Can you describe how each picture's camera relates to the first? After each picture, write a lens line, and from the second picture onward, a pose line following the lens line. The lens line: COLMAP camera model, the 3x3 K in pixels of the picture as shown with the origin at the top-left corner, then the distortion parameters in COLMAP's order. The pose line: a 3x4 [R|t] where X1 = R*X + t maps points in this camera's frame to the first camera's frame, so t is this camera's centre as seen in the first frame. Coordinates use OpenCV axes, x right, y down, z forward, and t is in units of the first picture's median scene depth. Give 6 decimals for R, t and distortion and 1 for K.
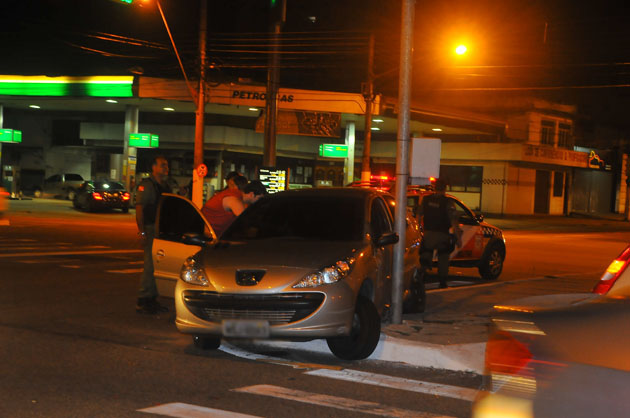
lens RADIAL K [[1181.1, 0, 317.7], [0, 1181.1, 211.1], [0, 0, 1]] dist [0.311527, 0.000000]
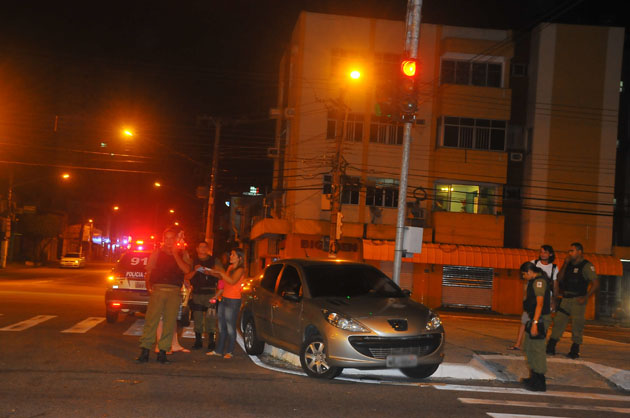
lens RADIAL K [[992.8, 0, 315.9], [0, 992.8, 210.8], [0, 0, 1]] dist [0.179158, 0.000000]
pose [[0.766186, 0.027073, 0.642048, -0.894042], [0.002639, 0.998971, -0.045273, -0.027152], [-0.642613, 0.036382, 0.765327, 0.136298]]
